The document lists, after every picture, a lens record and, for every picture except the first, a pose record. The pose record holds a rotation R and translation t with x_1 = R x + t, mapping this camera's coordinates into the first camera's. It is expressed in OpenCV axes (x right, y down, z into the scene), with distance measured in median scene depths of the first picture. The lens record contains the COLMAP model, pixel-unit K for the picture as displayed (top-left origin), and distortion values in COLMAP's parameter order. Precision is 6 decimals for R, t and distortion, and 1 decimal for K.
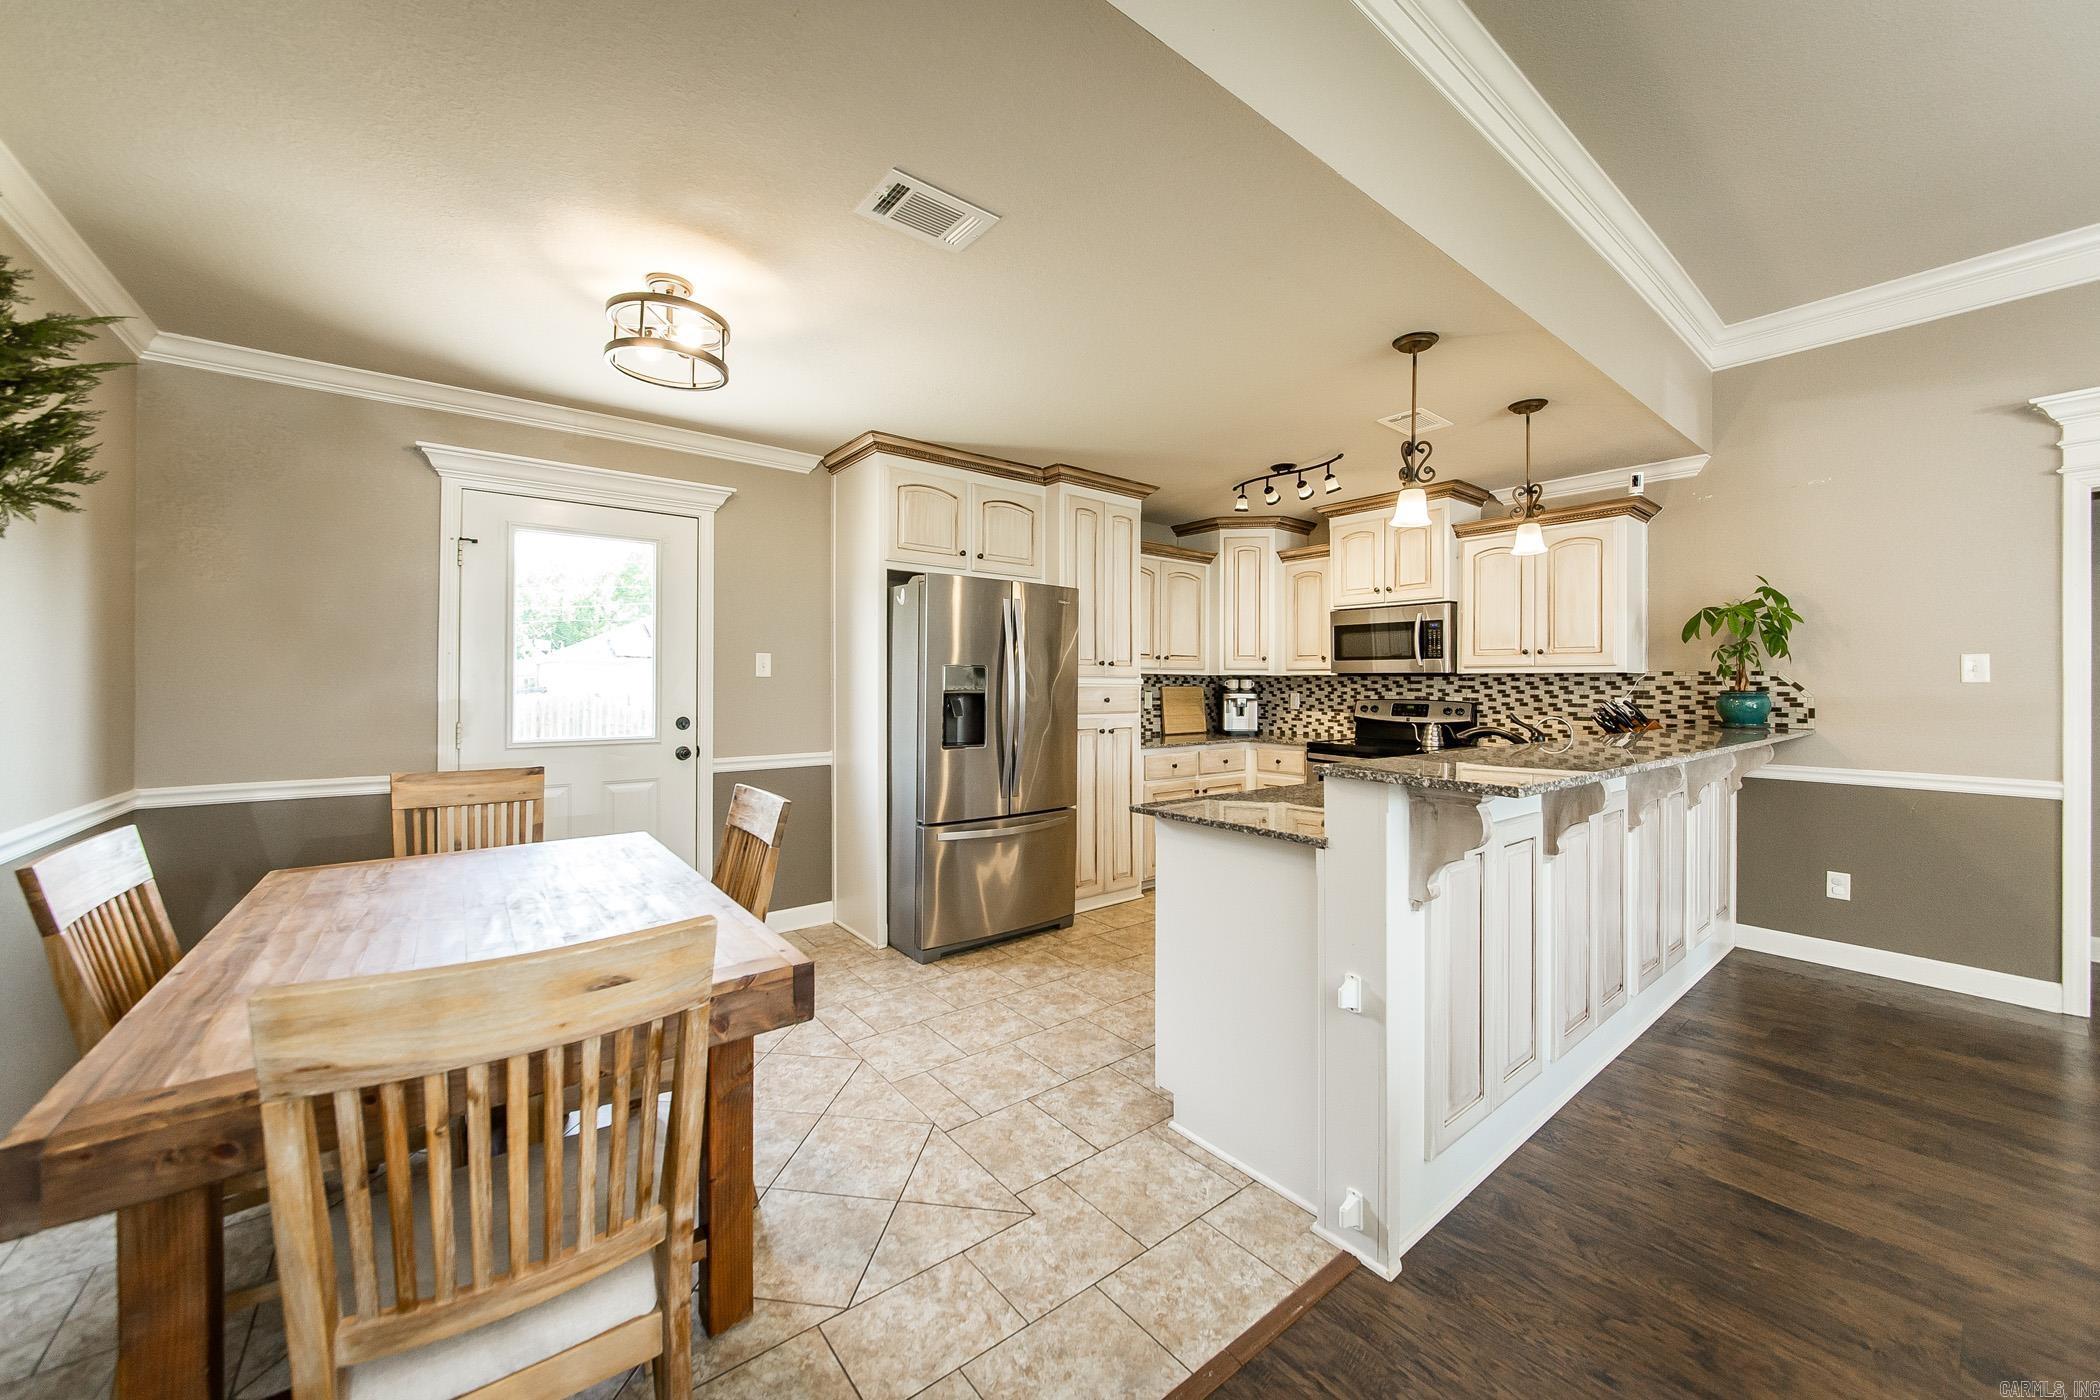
lens RADIAL K [[764.9, 0, 1045.7], [0, 764.9, 682.6], [0, 0, 1]] dist [-0.000640, -0.000205]
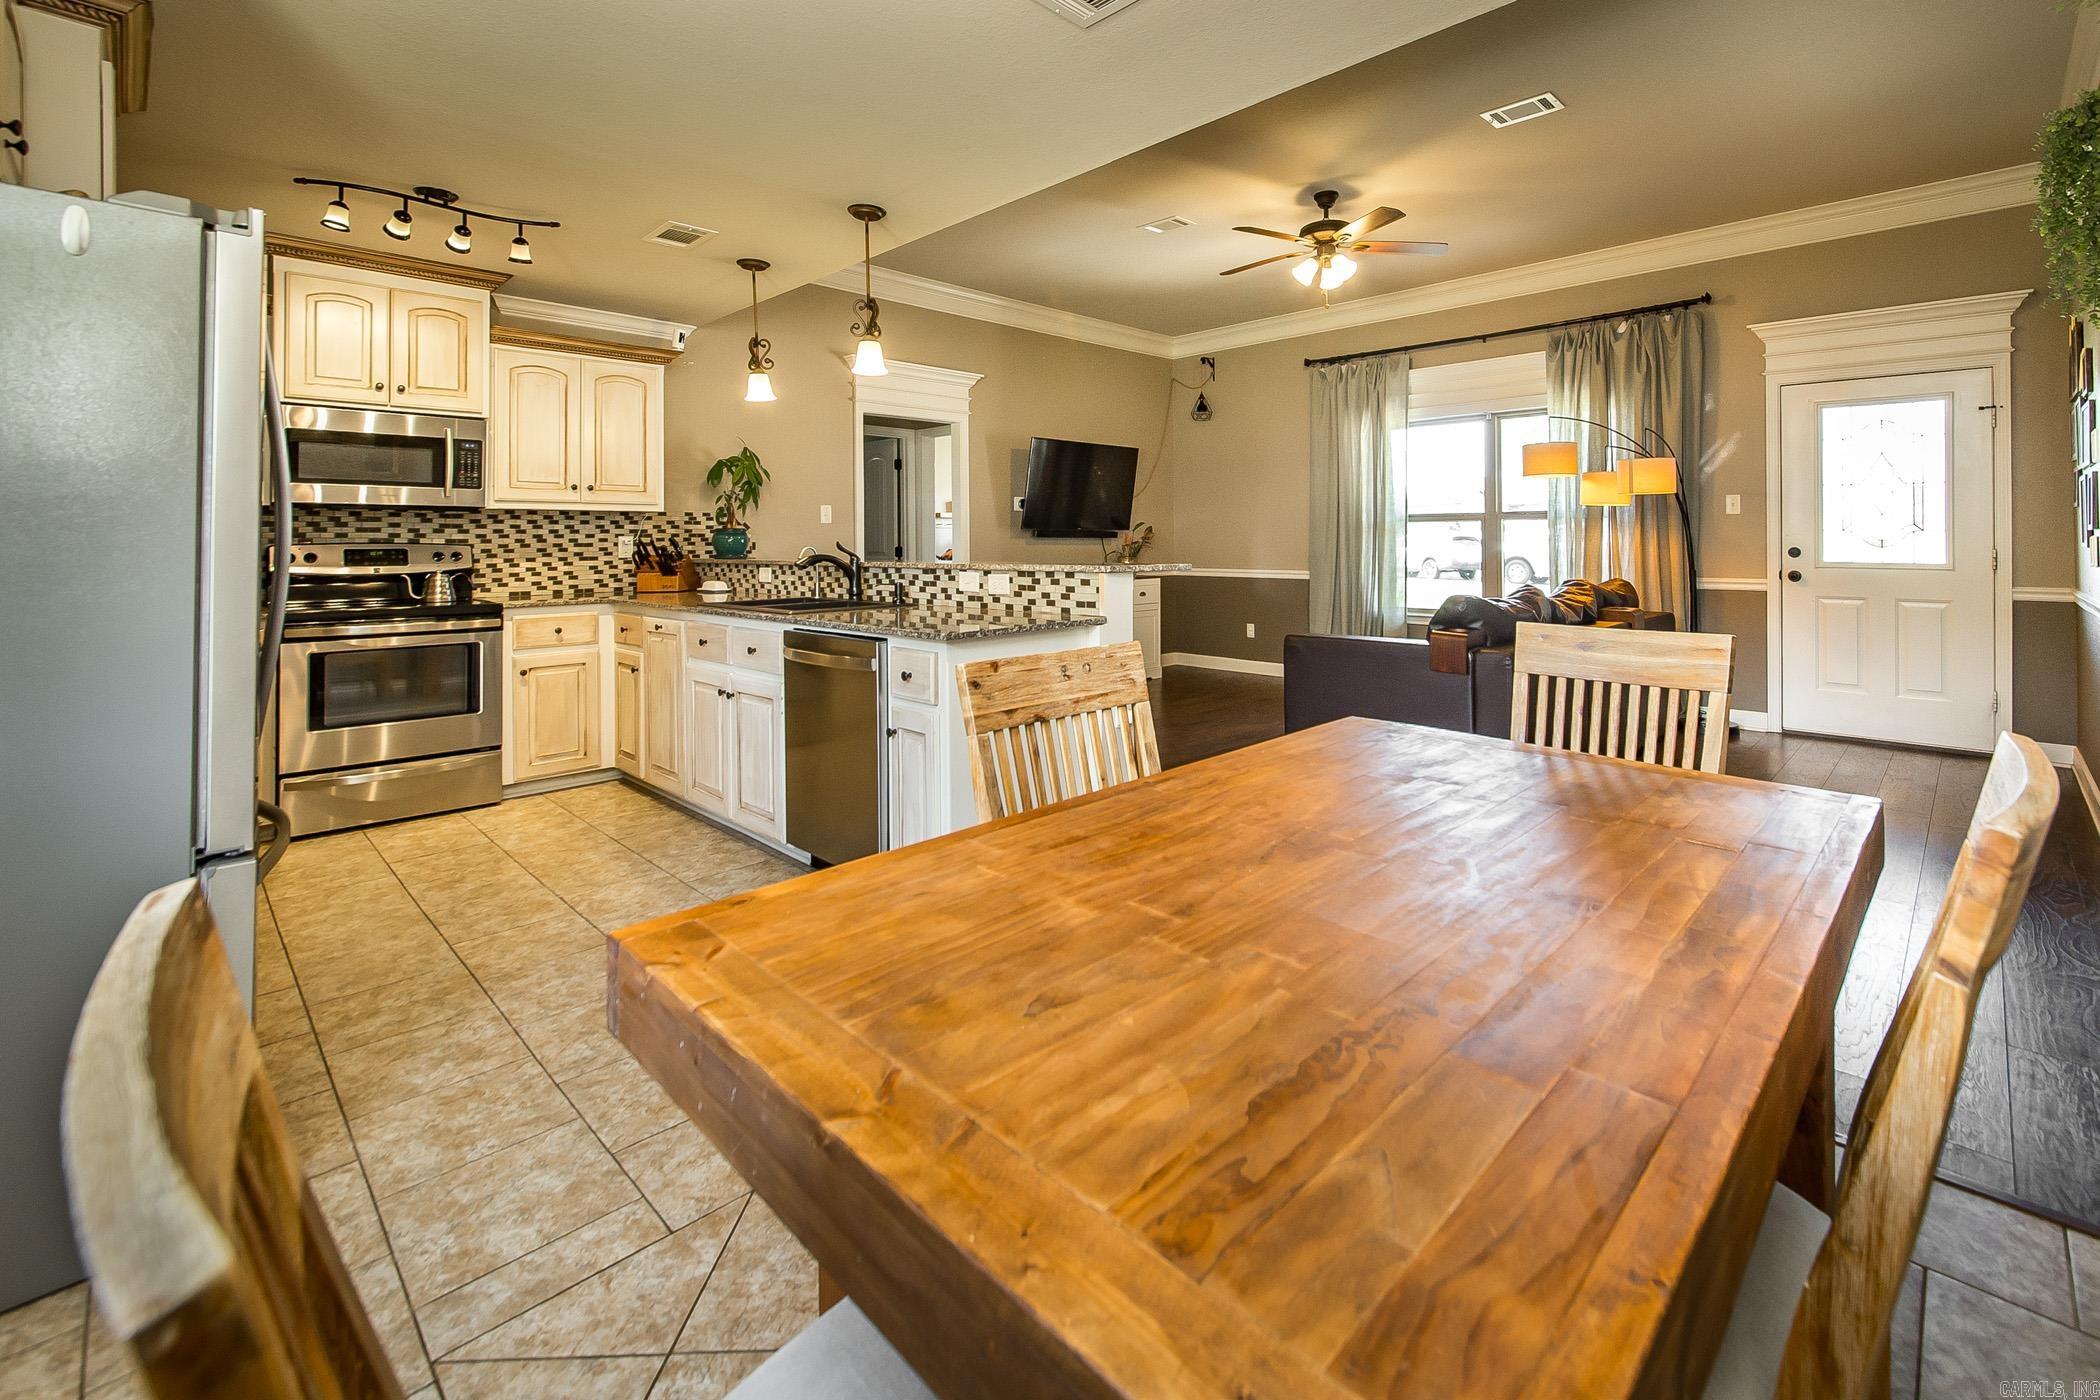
lens RADIAL K [[921.9, 0, 1106.8], [0, 921.9, 530.6], [0, 0, 1]] dist [0.001798, 0.000329]
pose [[-0.139765, 0.006918, 0.990161, -0.571213], [0.003364, 0.999973, -0.006512, 0.022152], [-0.990179, 0.002421, -0.139785, 0.525061]]
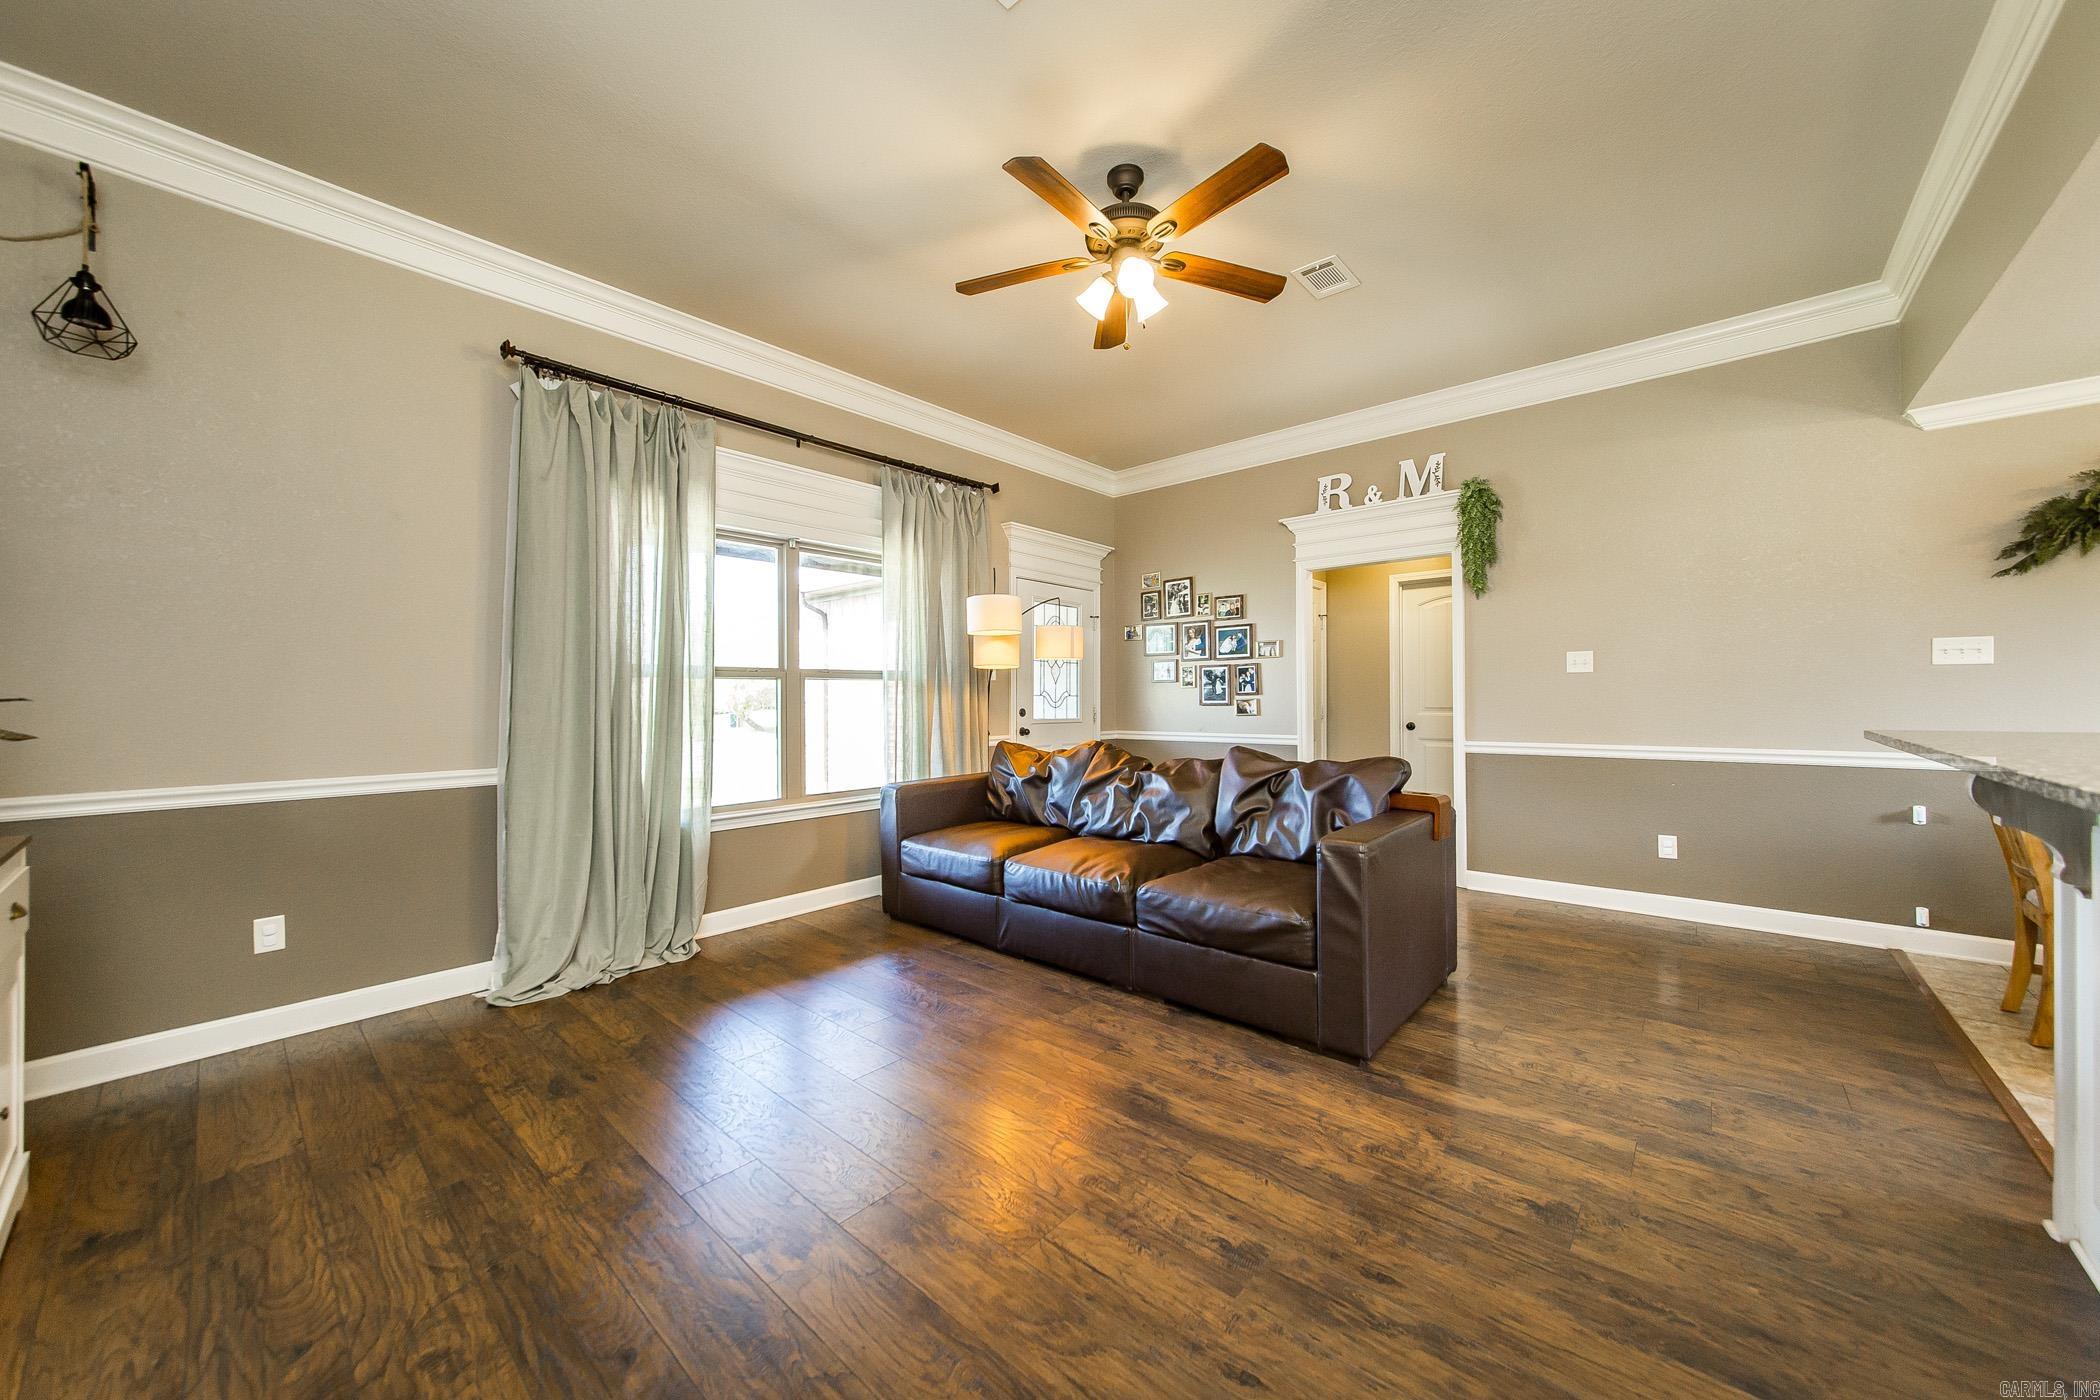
lens RADIAL K [[755.0, 0, 1050.0], [0, 755.0, 700.0], [0, 0, 1]] dist [0.021034, -0.007876]
pose [[-0.983411, 0.004598, -0.181333, 0.770775], [0.004633, 0.999989, 0.000229, 0.025396], [0.181332, -0.000615, -0.983422, 0.703450]]
